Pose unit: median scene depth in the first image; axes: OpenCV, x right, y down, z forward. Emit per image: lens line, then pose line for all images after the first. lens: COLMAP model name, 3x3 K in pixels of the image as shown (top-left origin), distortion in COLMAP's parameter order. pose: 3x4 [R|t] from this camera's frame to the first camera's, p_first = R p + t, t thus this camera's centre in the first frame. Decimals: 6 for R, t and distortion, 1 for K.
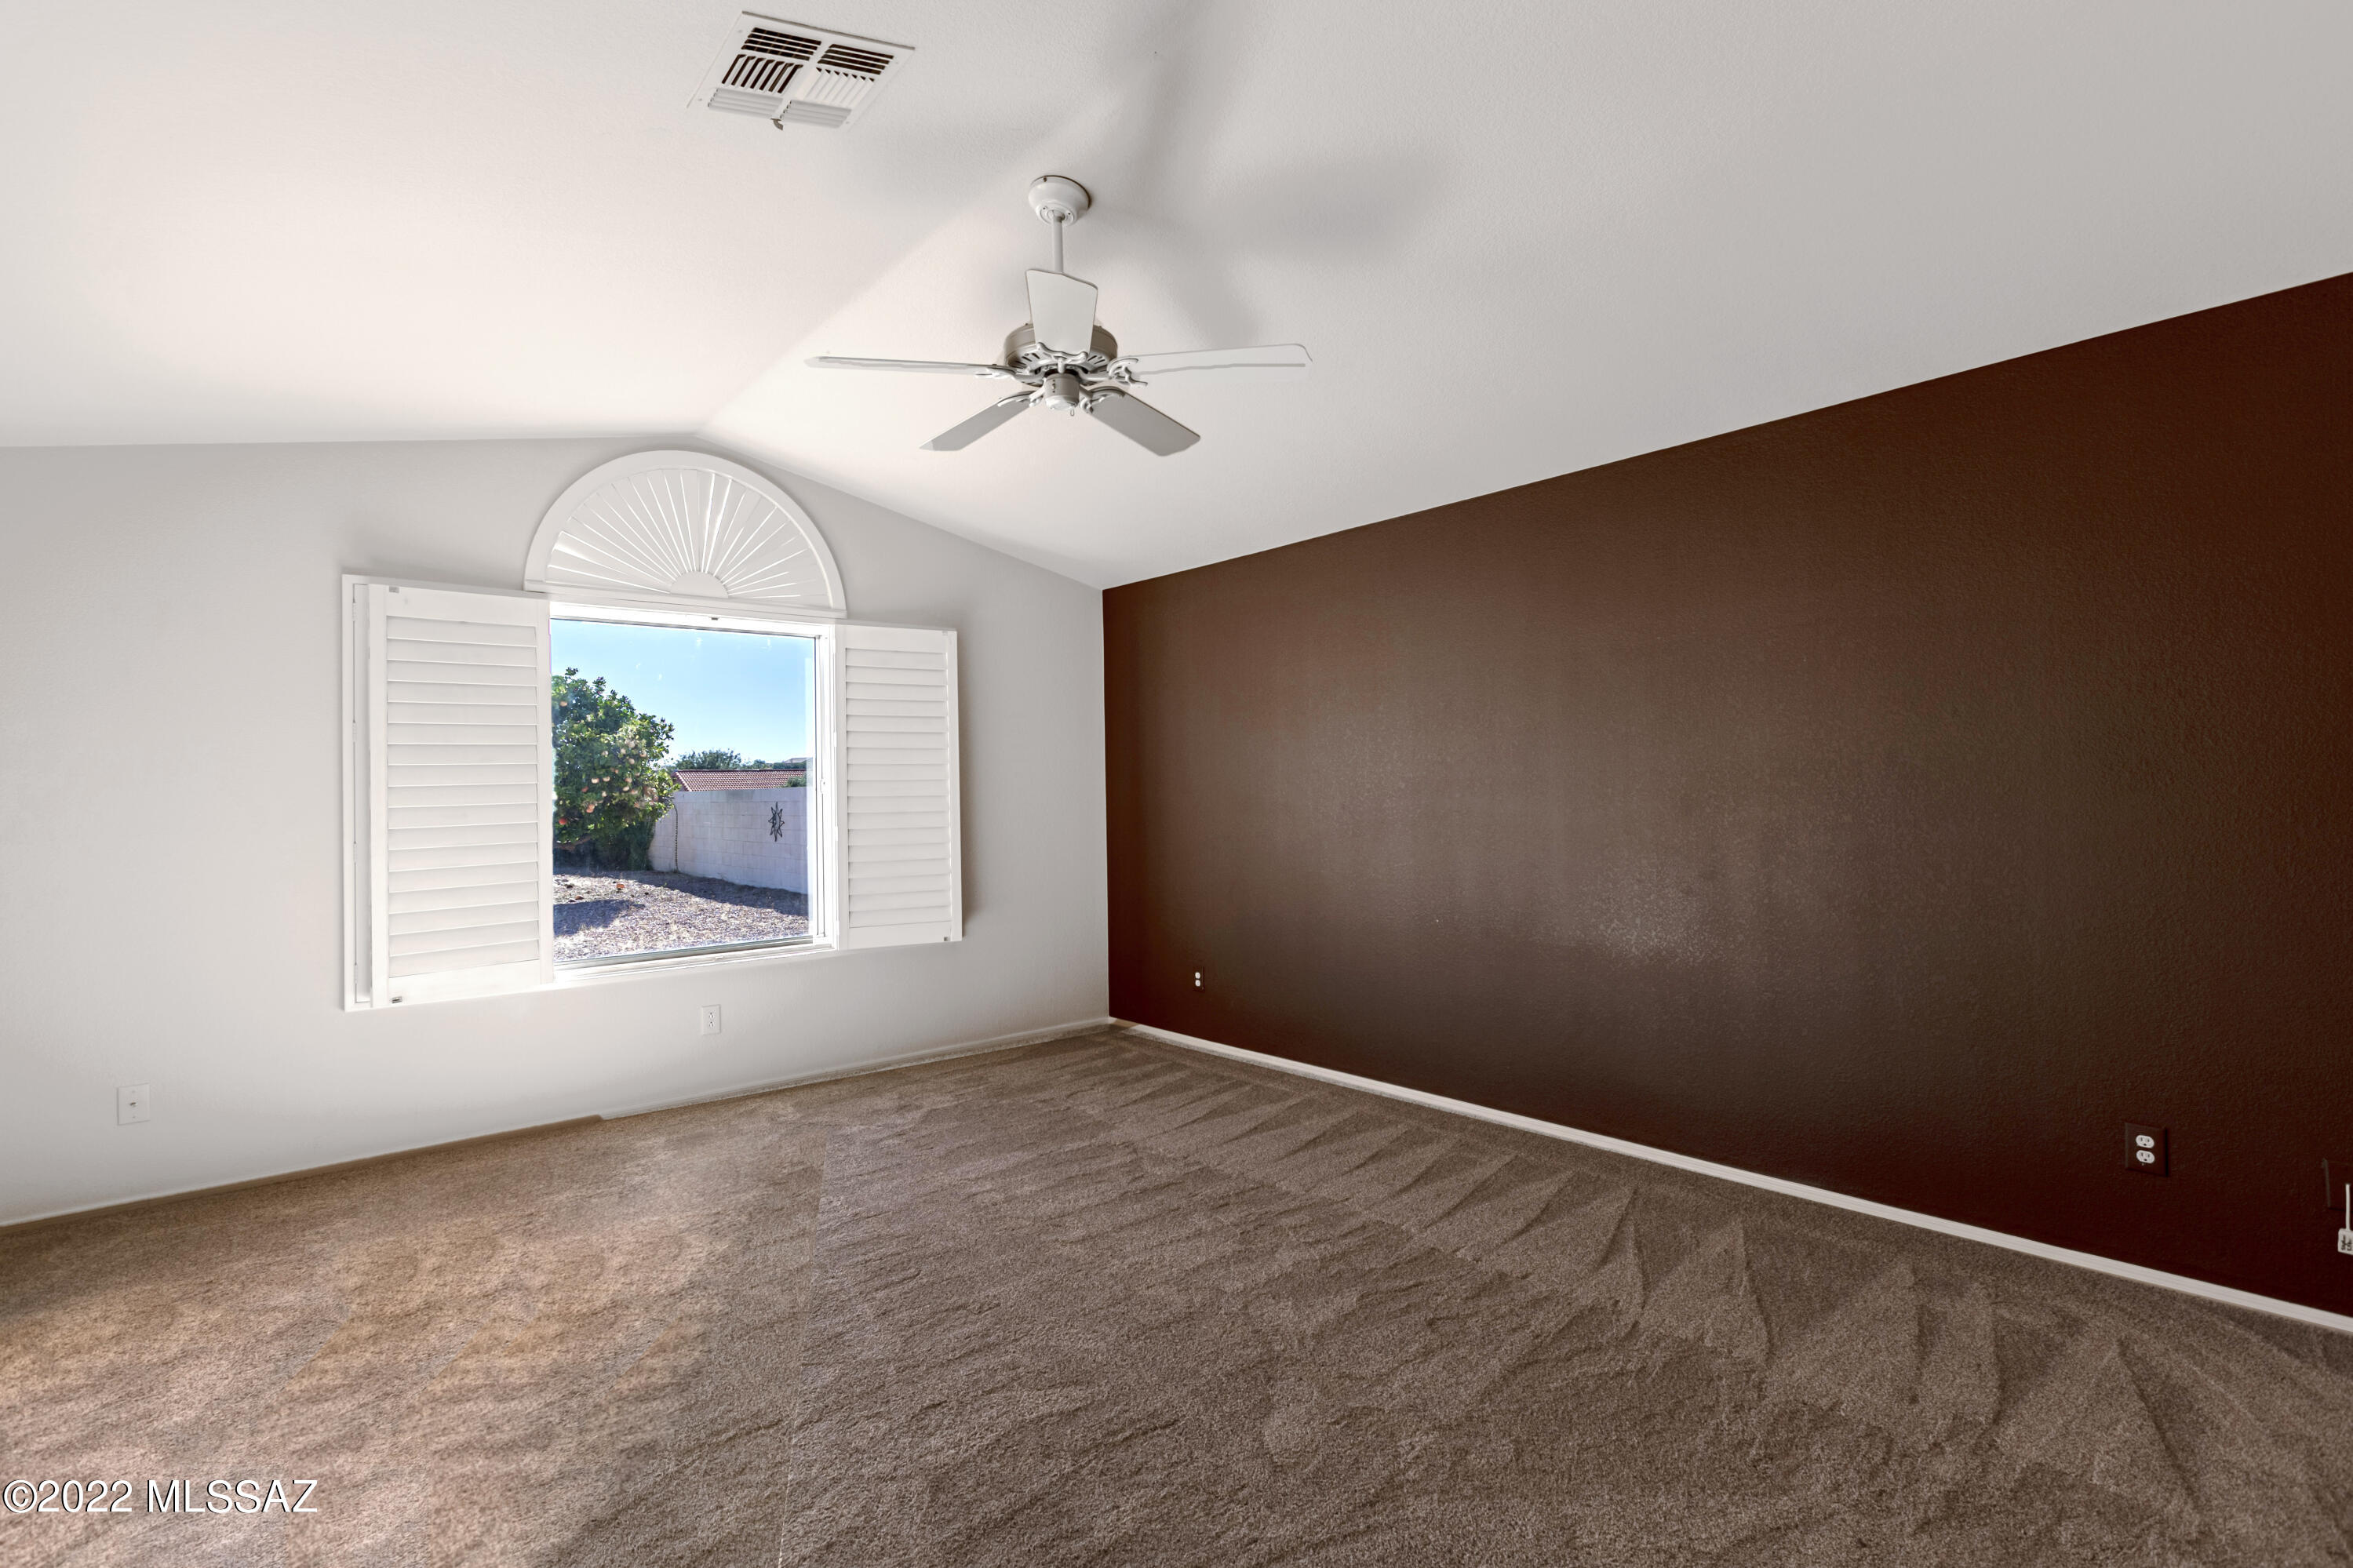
lens RADIAL K [[1066.5, 0, 1173.3], [0, 1066.5, 721.5], [0, 0, 1]] dist [-0.000166, -0.000243]
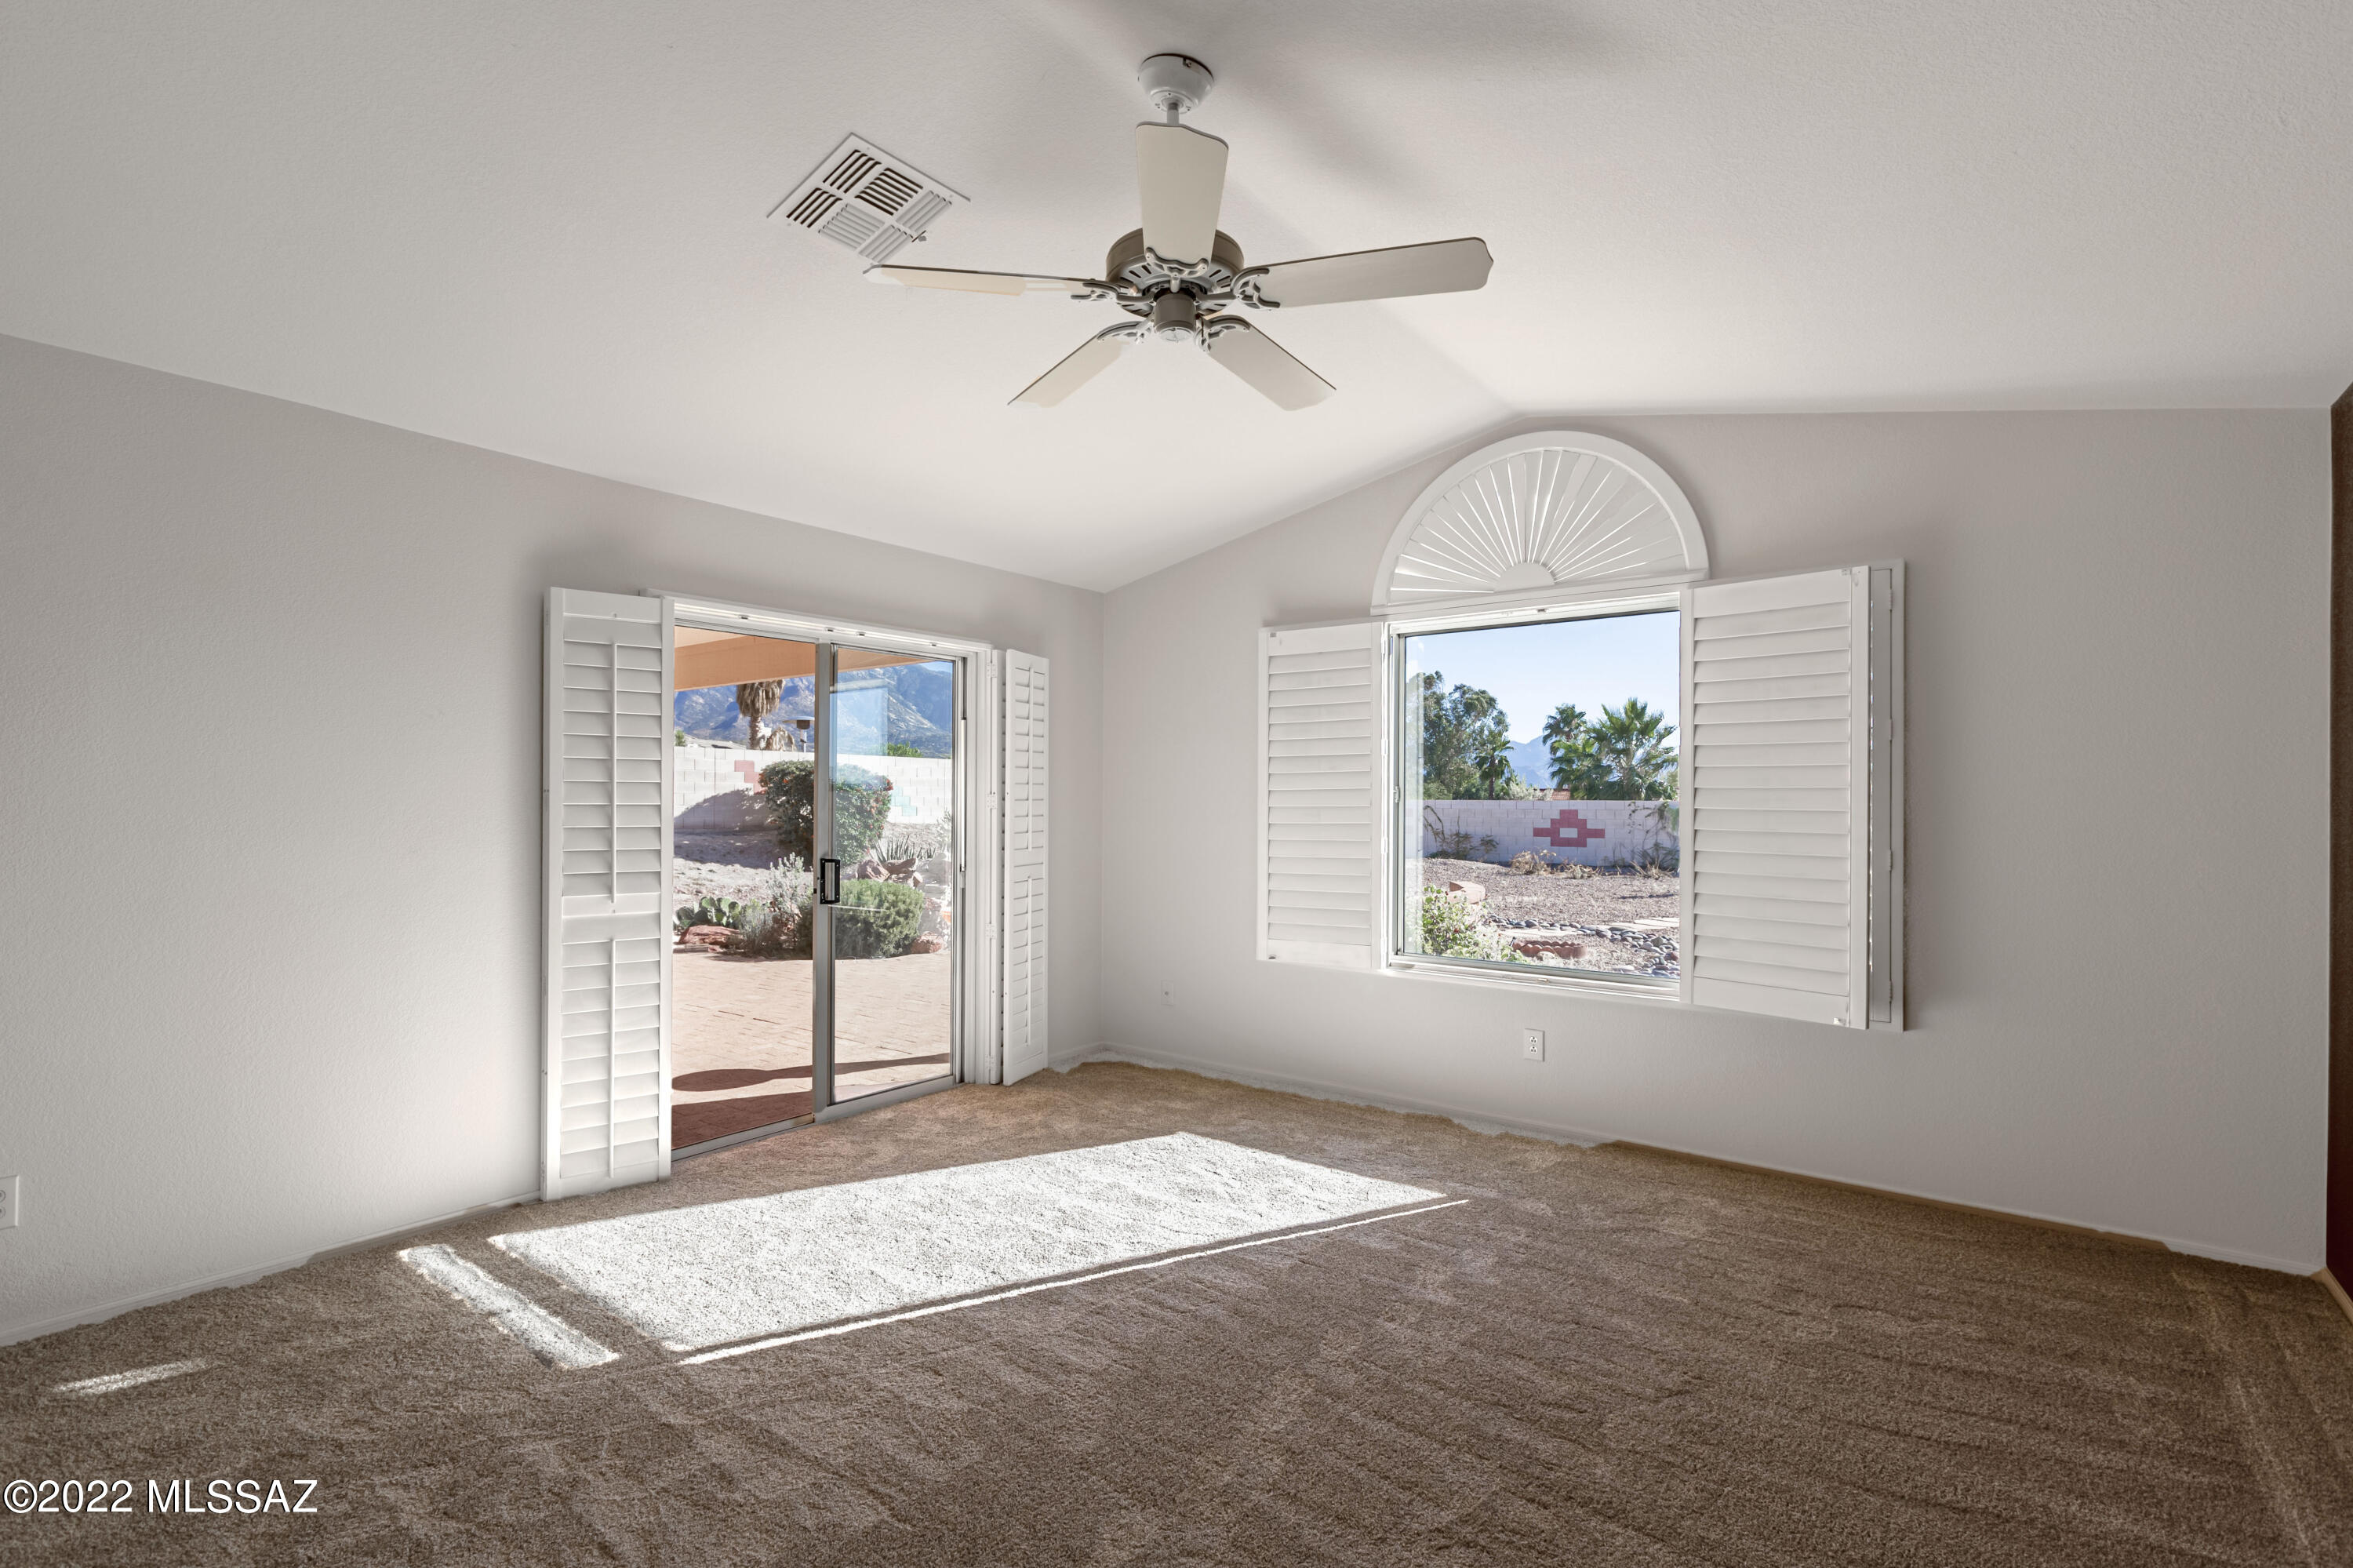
lens RADIAL K [[1101.2, 0, 1176.5], [0, 1101.2, 784.0], [0, 0, 1]] dist [0.001286, 0.000055]
pose [[0.215131, -0.000716, -0.976585, 0.465974], [0.044416, 0.998972, 0.009052, 0.032629], [0.975575, -0.045323, 0.214942, 0.537963]]
